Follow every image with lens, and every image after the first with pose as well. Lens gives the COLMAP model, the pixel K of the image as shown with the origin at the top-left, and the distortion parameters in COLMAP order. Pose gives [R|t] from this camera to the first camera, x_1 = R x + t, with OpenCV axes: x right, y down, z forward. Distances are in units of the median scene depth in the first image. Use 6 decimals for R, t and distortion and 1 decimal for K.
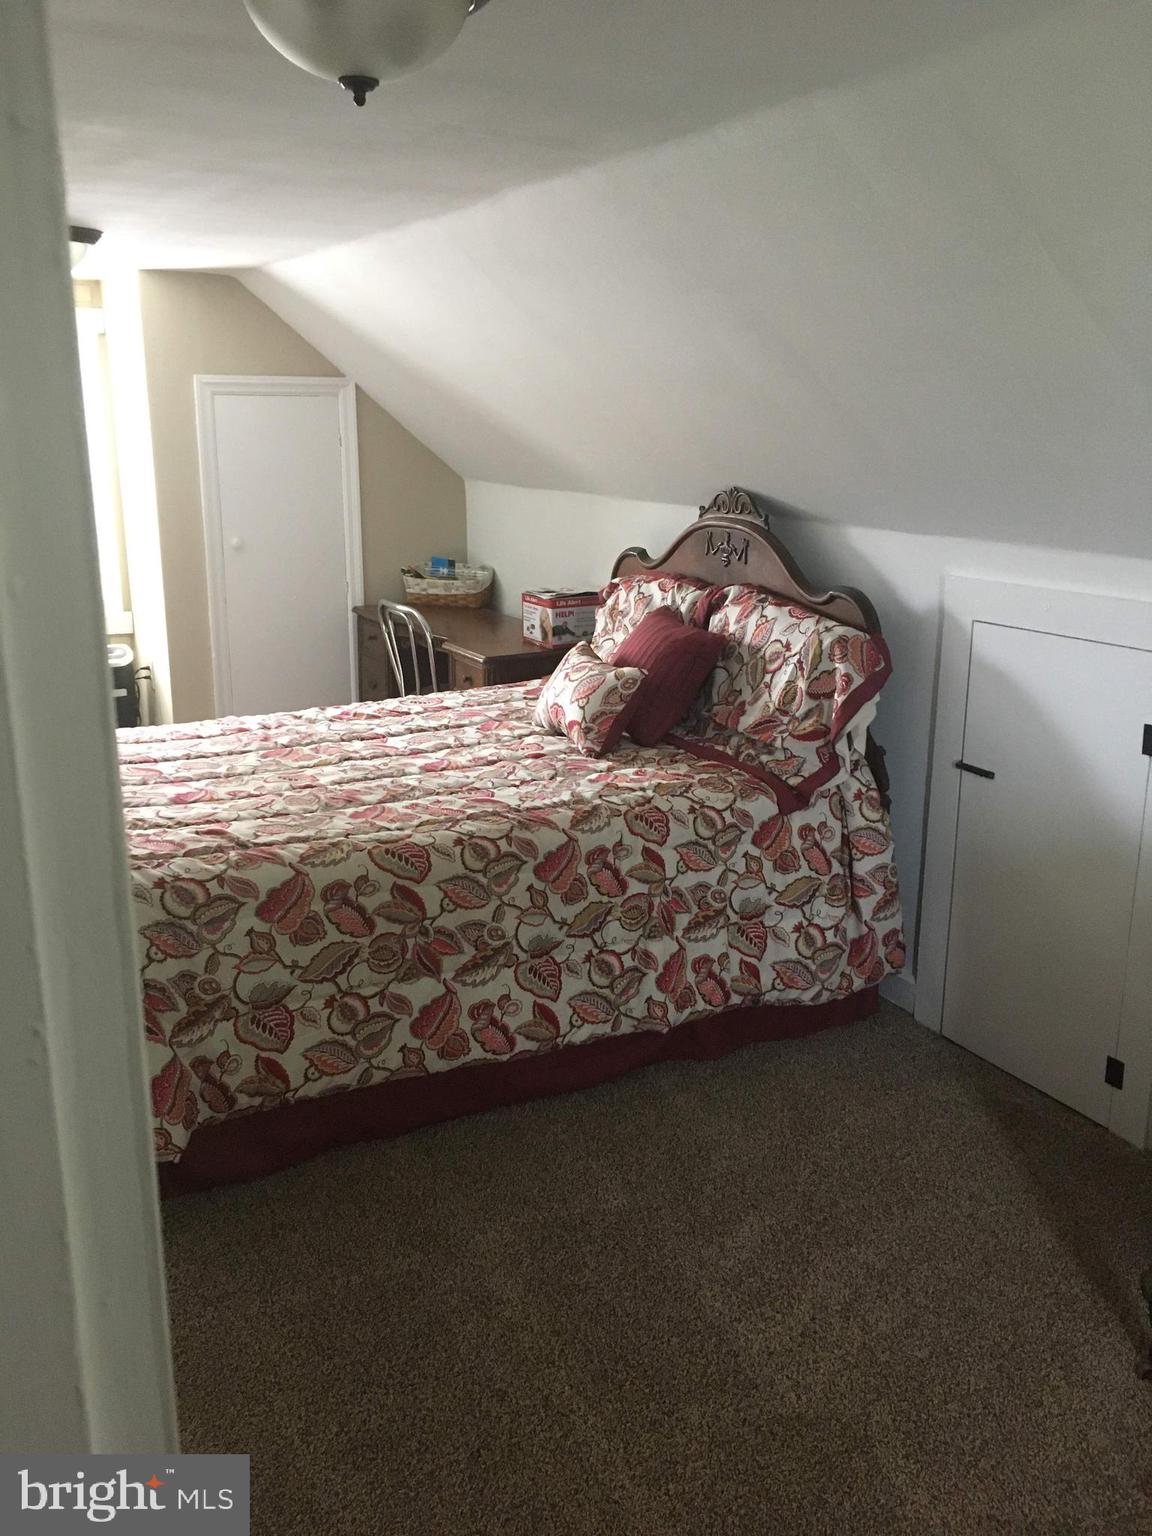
lens RADIAL K [[1328.1, 0, 573.6], [0, 1328.1, 766.6], [0, 0, 1]] dist [0.078403, 0.005409]
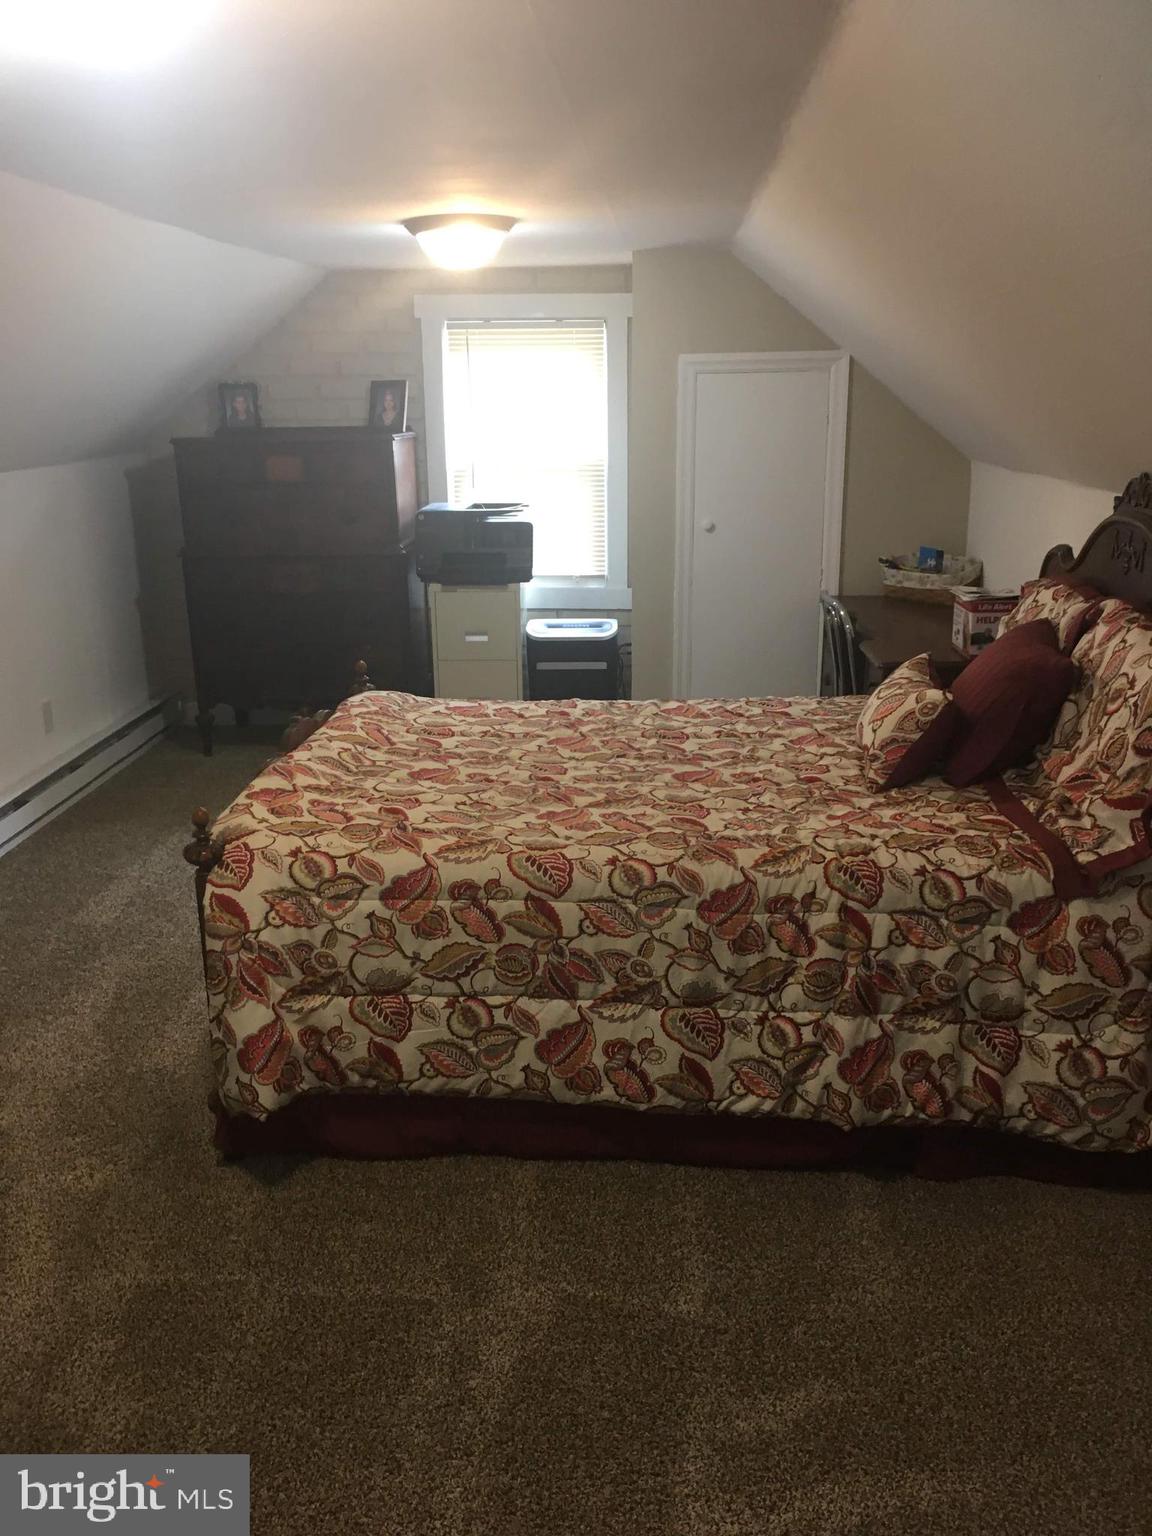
lens RADIAL K [[1328.1, 0, 576.3], [0, 1328.1, 770.4], [0, 0, 1]] dist [0.078403, 0.005409]
pose [[0.845532, 0.132168, -0.517308, 0.332845], [-0.122976, 0.991036, 0.052200, -0.046460], [0.519570, 0.019479, 0.854206, 0.195296]]
